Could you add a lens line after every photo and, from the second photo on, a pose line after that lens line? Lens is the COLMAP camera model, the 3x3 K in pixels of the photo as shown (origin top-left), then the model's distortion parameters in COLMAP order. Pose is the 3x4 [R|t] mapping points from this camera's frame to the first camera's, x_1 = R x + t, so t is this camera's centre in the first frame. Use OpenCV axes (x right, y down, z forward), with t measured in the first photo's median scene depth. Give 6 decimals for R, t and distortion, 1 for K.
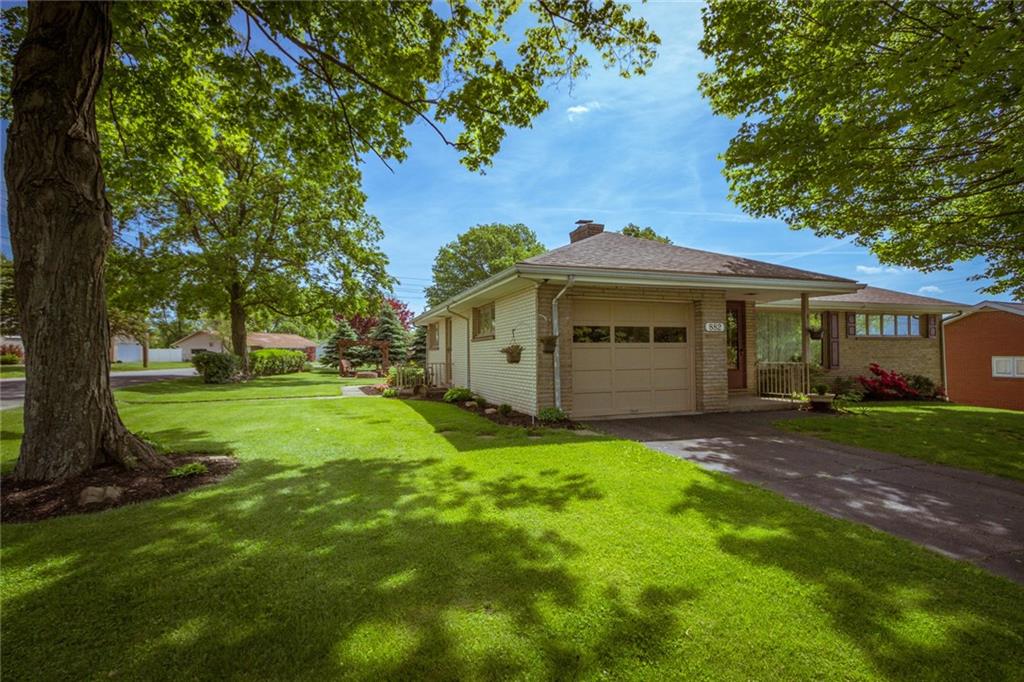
lens RADIAL K [[500.0, 0, 512.3], [0, 500.0, 338.2], [0, 0, 1]] dist [0.001744, 0.000990]
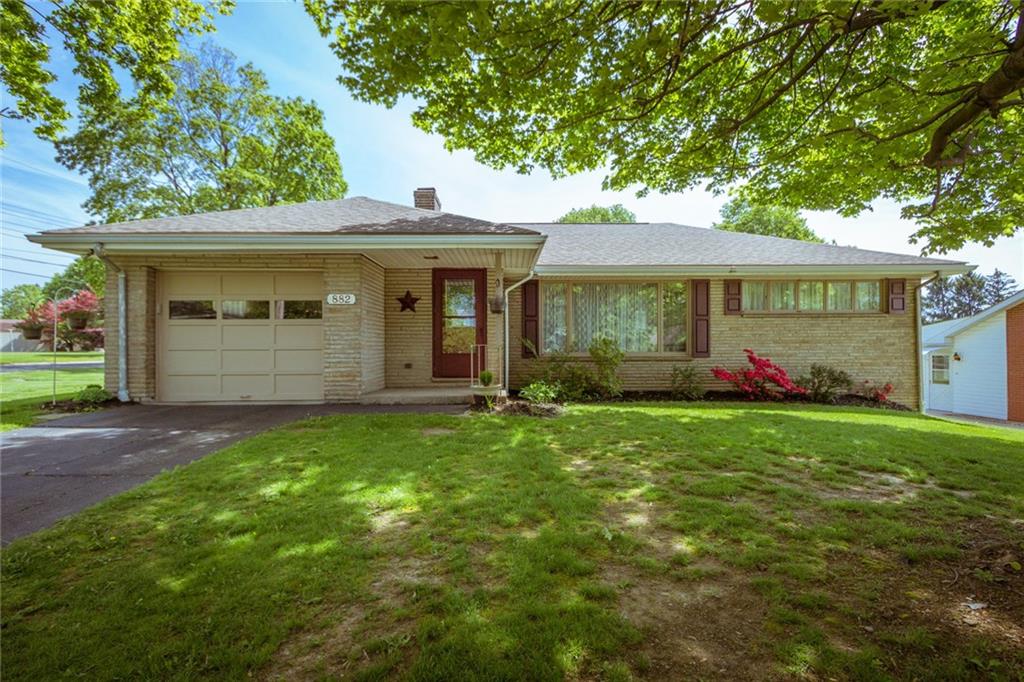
lens RADIAL K [[500.0, 0, 511.7], [0, 500.0, 342.6], [0, 0, 1]] dist [0.001744, 0.000990]
pose [[0.944607, 0.002901, -0.328191, 0.926762], [0.007536, 0.999506, 0.030525, 0.025413], [0.328117, -0.031308, 0.944118, 0.317799]]
